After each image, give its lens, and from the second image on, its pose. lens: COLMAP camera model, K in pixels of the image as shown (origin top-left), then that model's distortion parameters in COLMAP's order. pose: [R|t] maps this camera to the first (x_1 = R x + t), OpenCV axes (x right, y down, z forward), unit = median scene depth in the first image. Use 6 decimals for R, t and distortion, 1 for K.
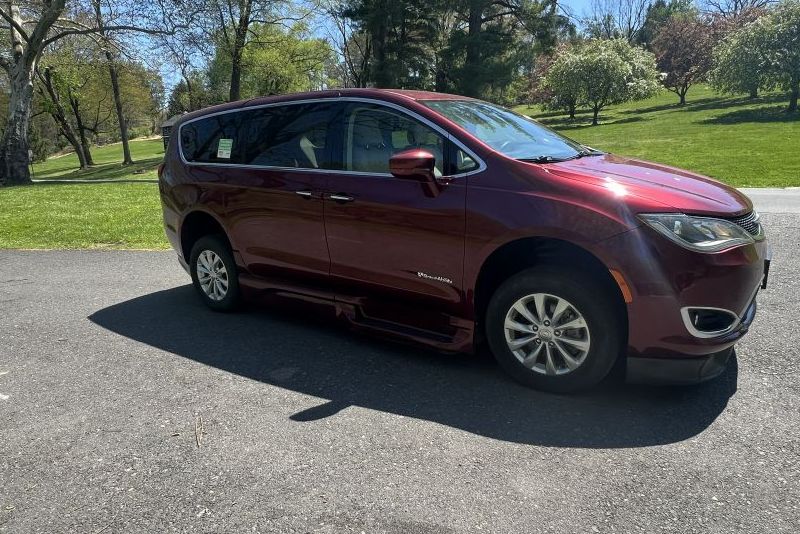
lens RADIAL K [[489.2, 0, 407.2], [0, 489.2, 264.2], [0, 0, 1]] dist [0.002389, -0.005468]
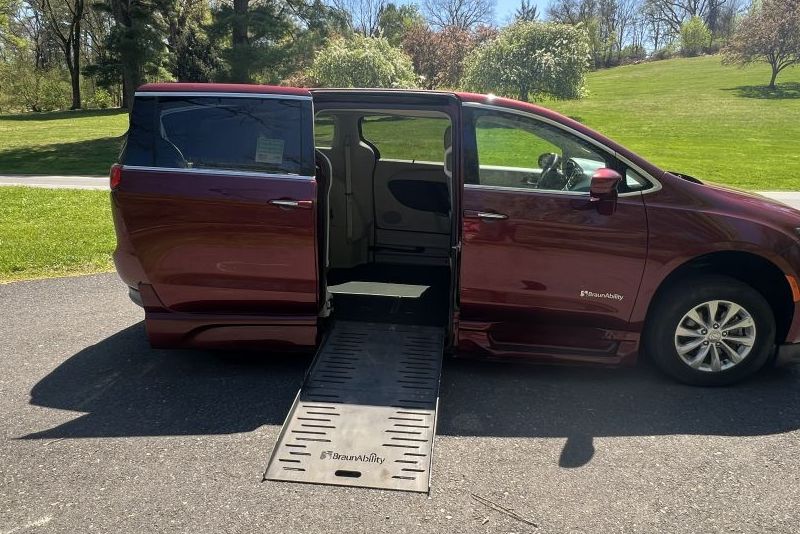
lens RADIAL K [[522.5, 0, 404.1], [0, 522.5, 264.3], [0, 0, 1]] dist [-0.002637, -0.002943]
pose [[0.880224, -0.068083, 0.469649, -0.857767], [0.066928, 0.997574, 0.019175, -0.088104], [-0.469815, 0.014554, 0.882645, 0.263134]]
